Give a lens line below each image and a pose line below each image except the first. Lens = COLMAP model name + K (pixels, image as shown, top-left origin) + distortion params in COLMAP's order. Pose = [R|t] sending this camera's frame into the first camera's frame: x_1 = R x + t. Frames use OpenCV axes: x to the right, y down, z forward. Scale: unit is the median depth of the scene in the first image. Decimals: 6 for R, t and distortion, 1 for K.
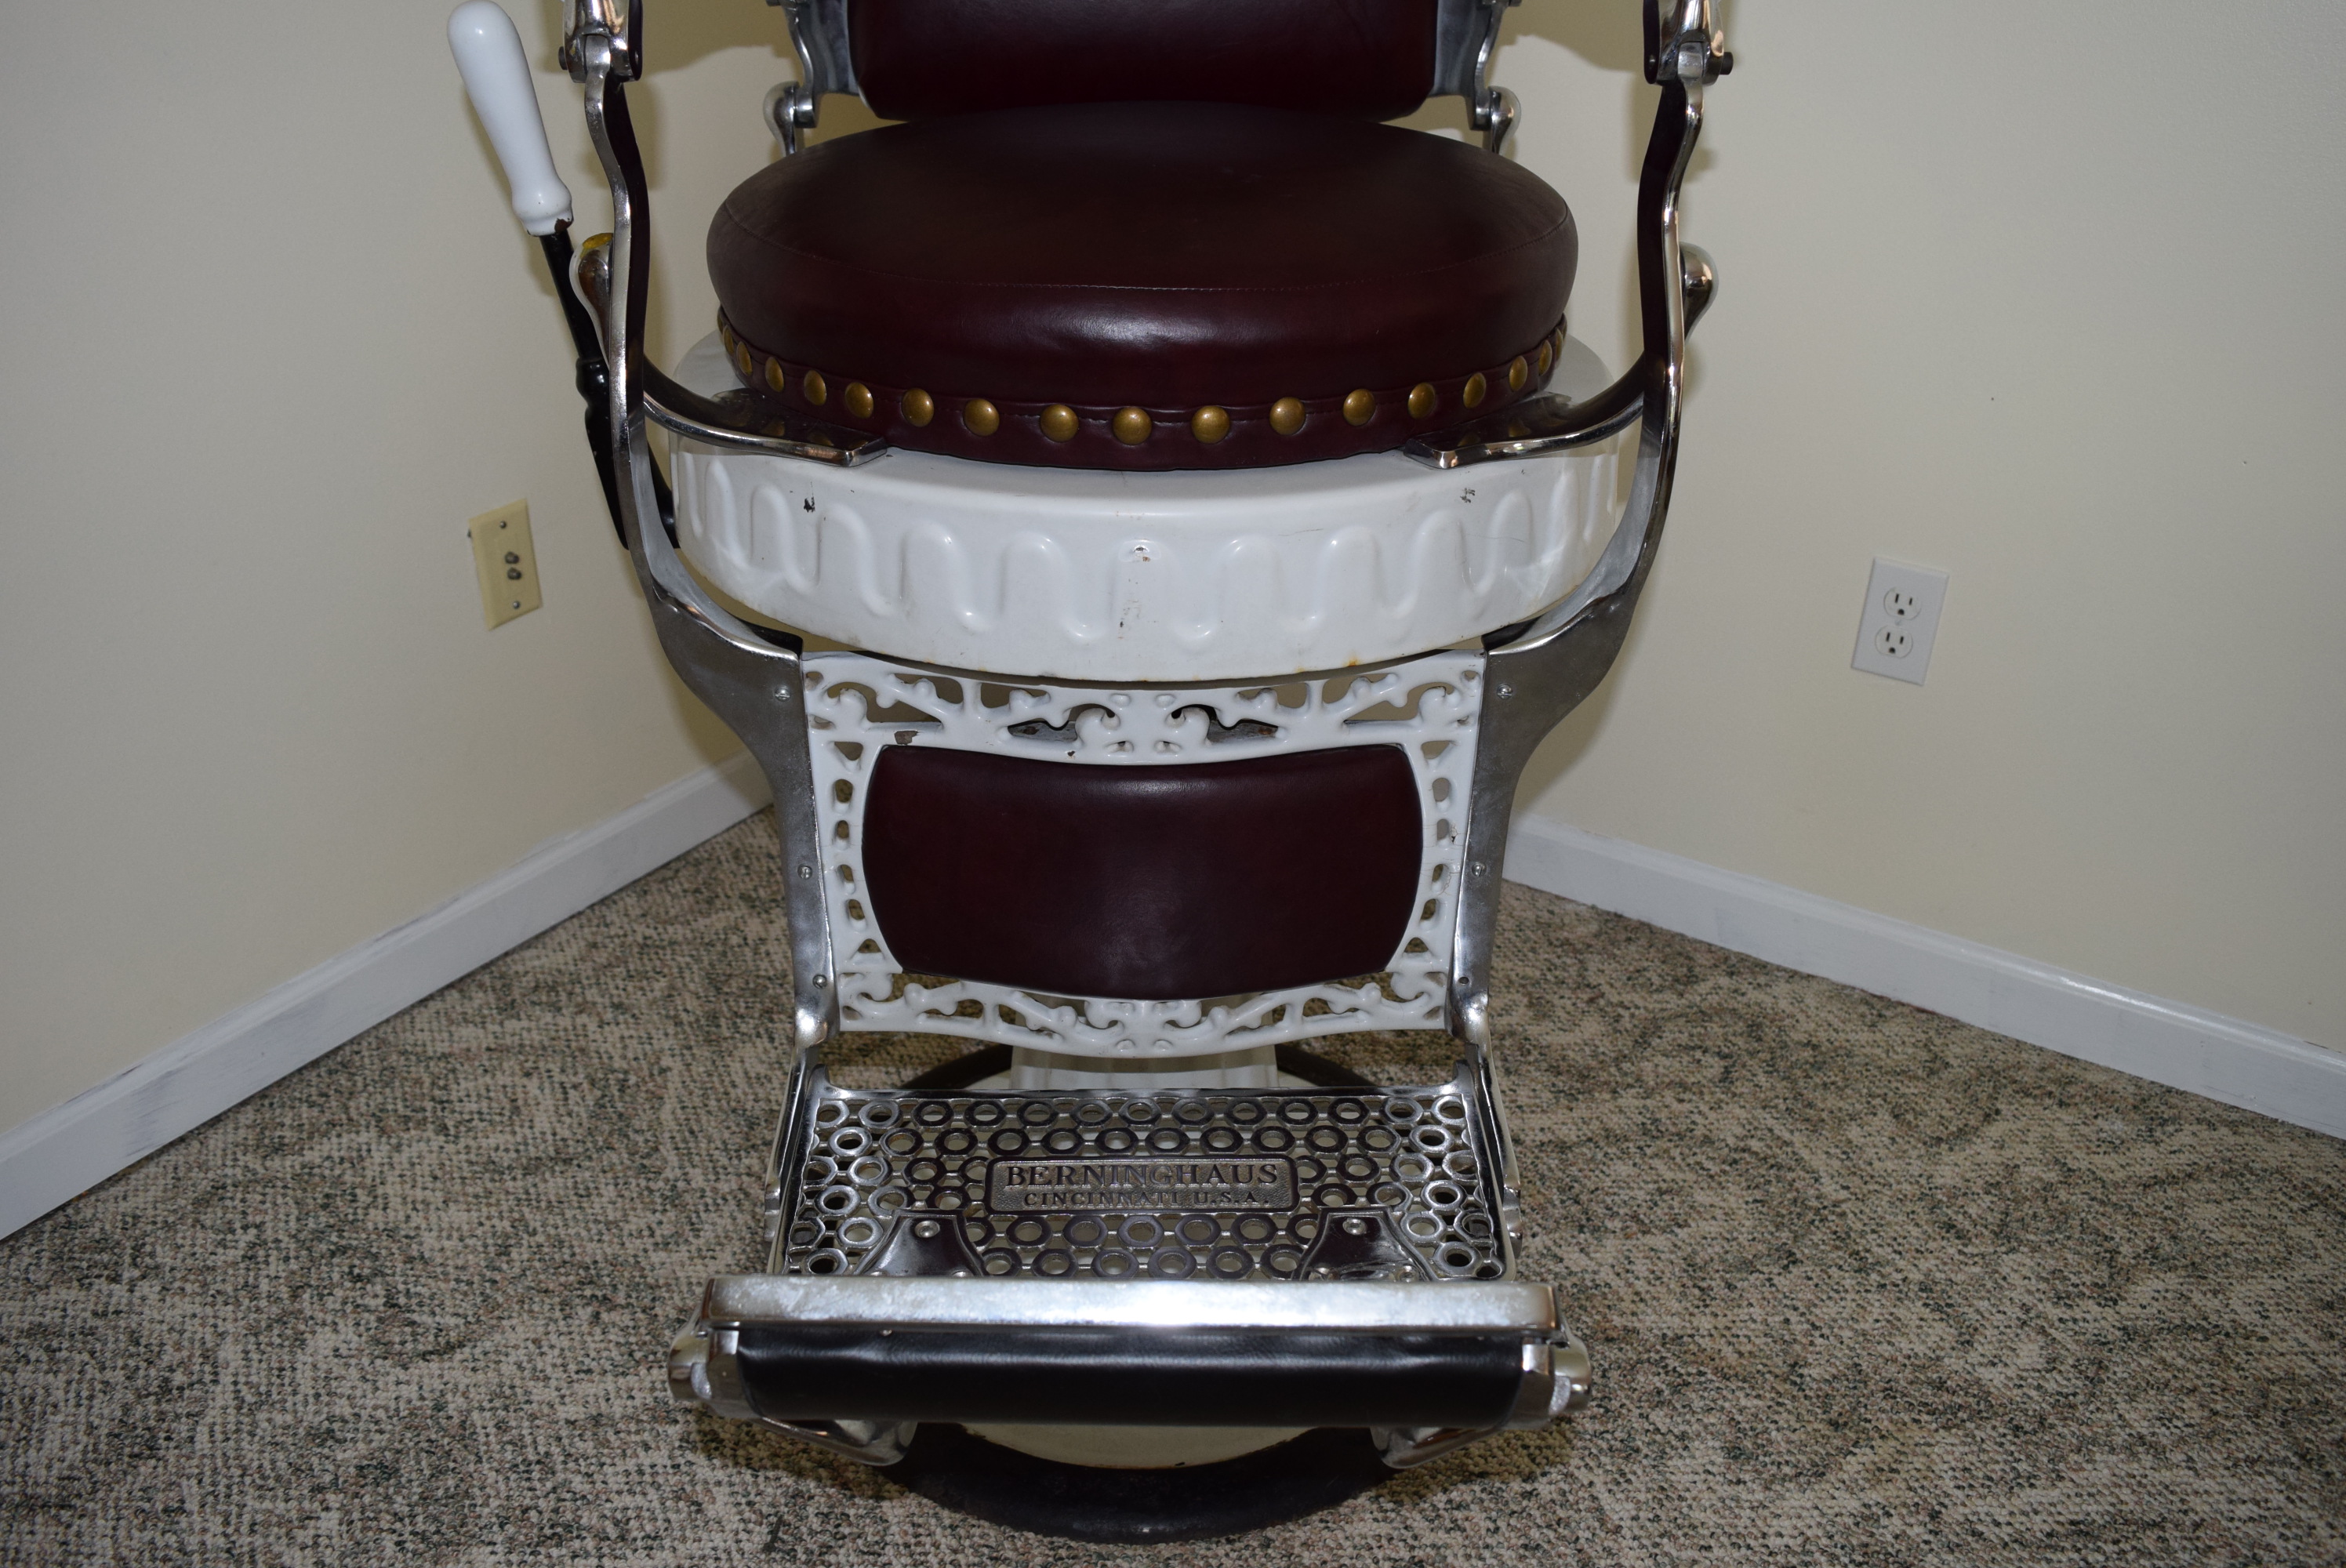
lens RADIAL K [[1812.8, 0, 1173.0], [0, 1812.8, 784.0], [0, 0, 1]] dist [-0.096156, 0.021396]
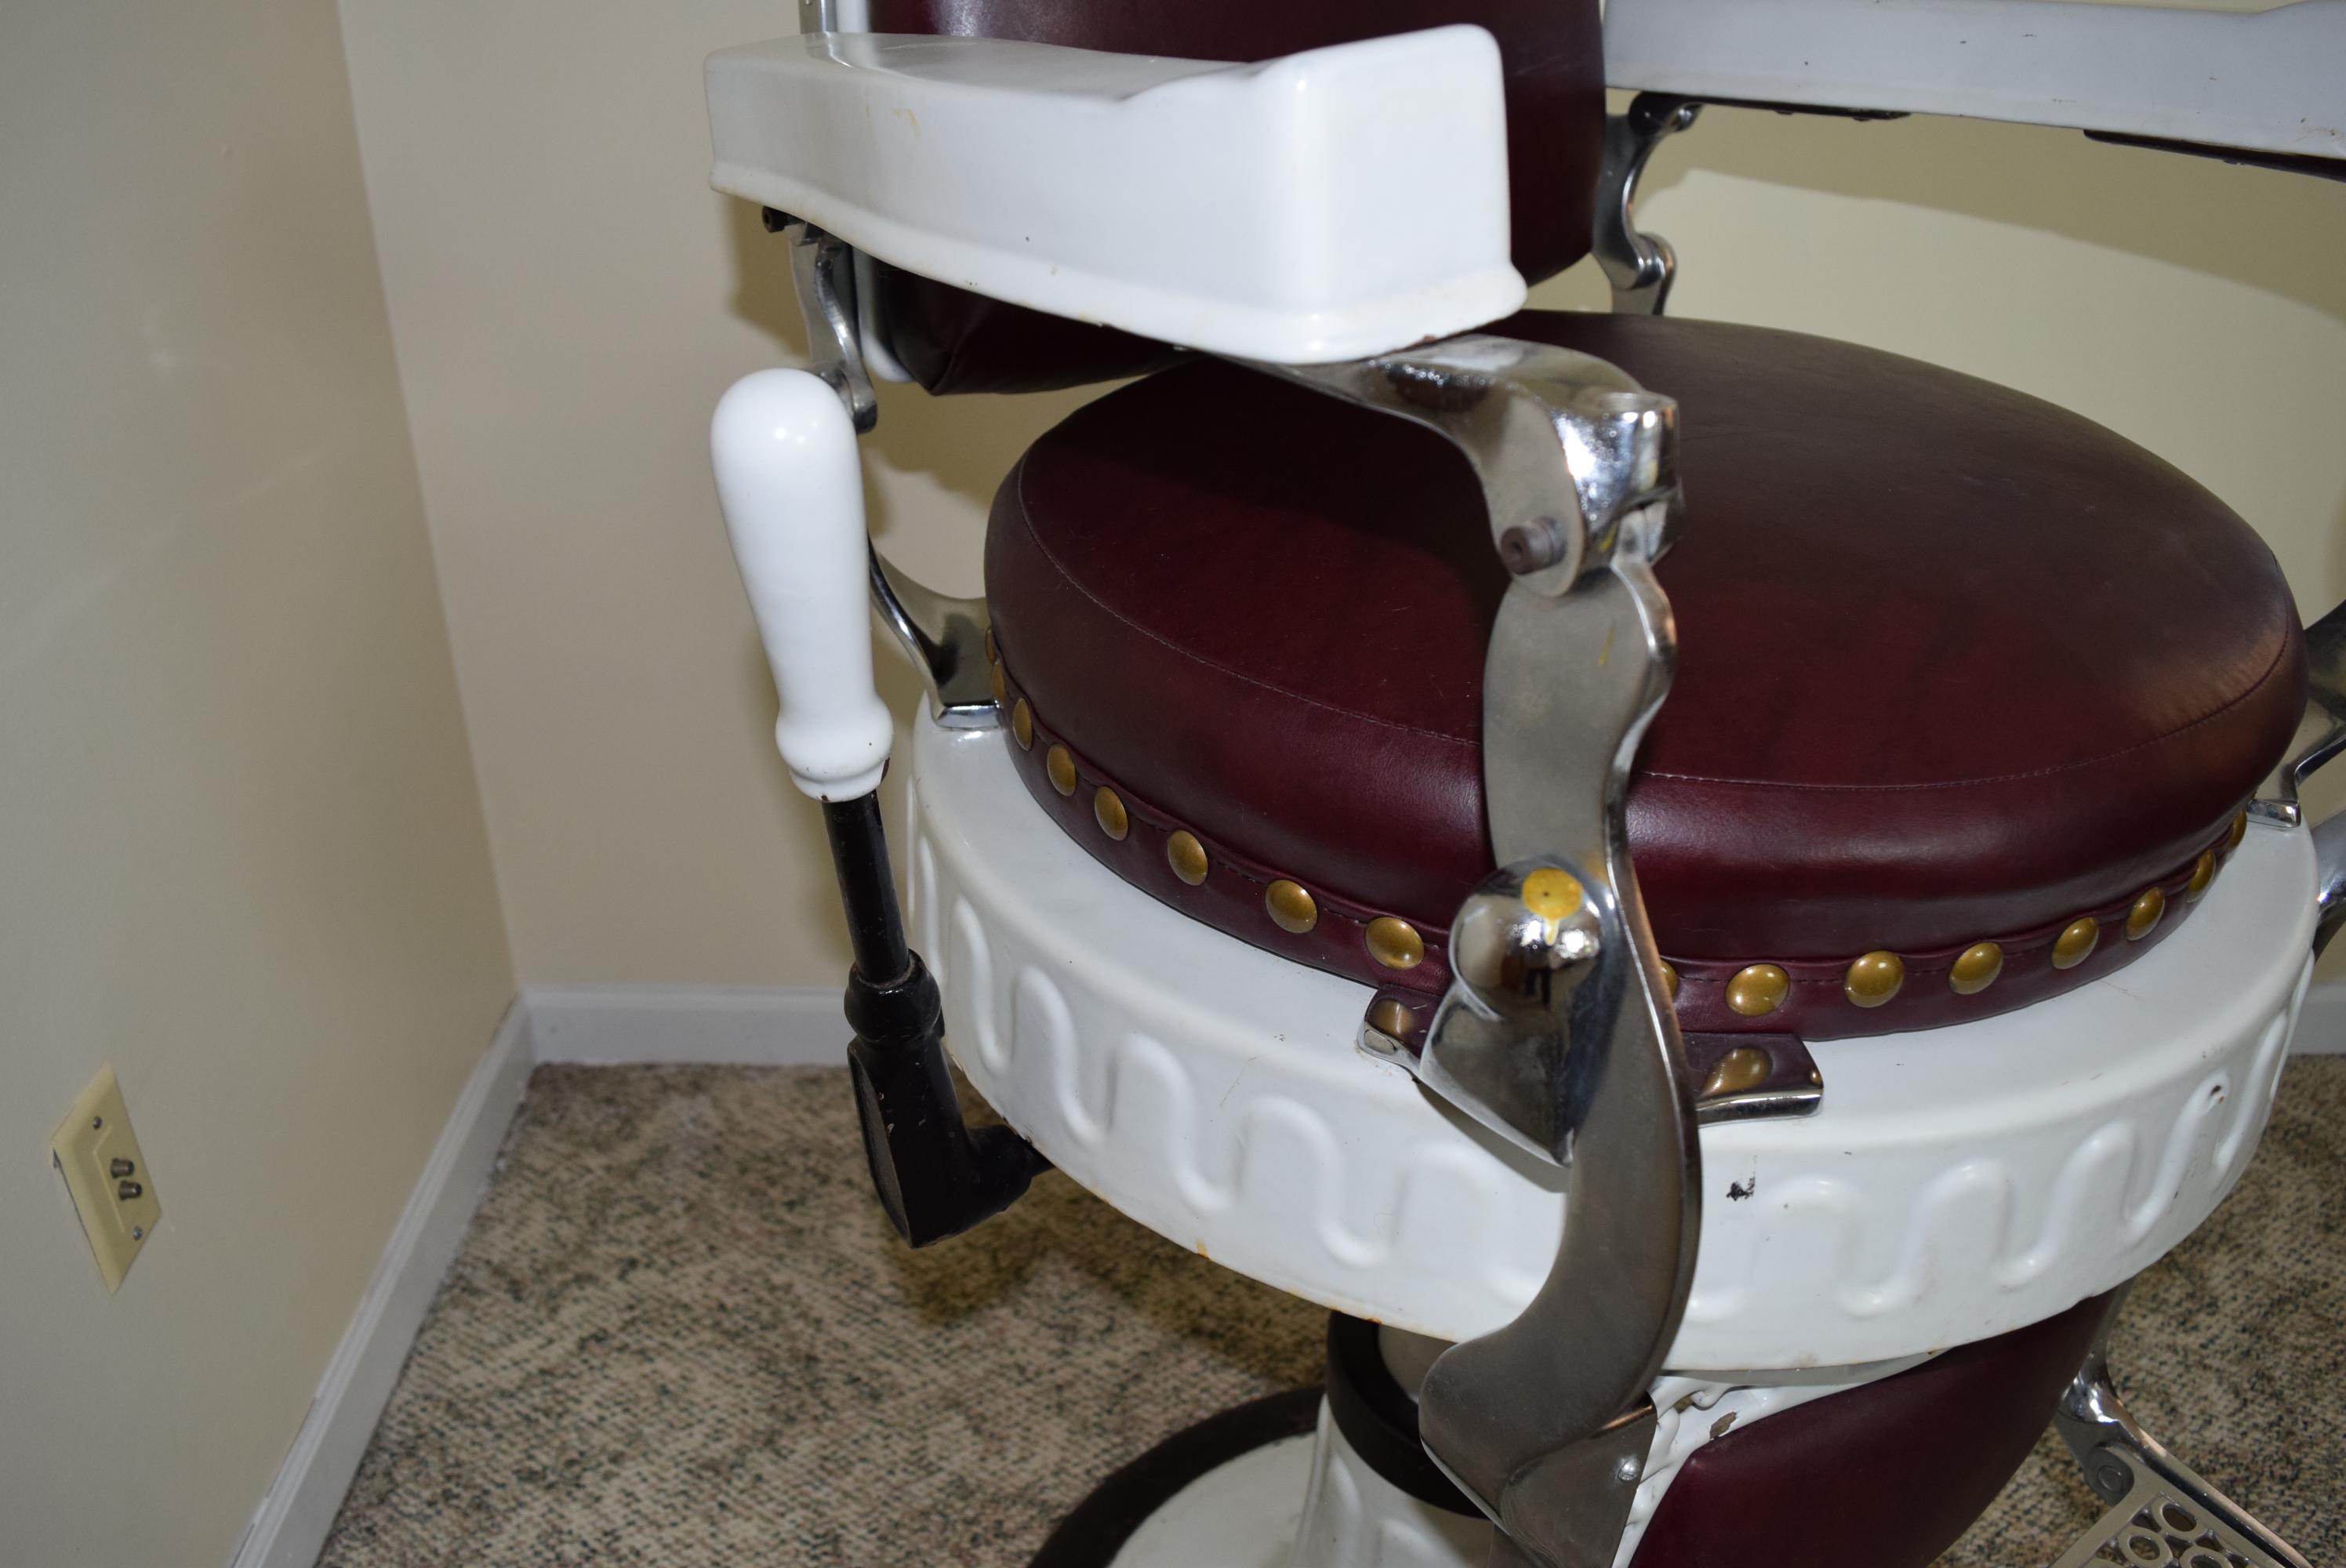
lens RADIAL K [[1812.8, 0, 1173.0], [0, 1812.8, 784.0], [0, 0, 1]] dist [-0.096156, 0.021396]
pose [[0.833044, -0.268746, 0.483543, -0.424764], [0.262251, 0.961461, 0.082561, -0.269019], [-0.487095, 0.058033, 0.871419, 0.412085]]
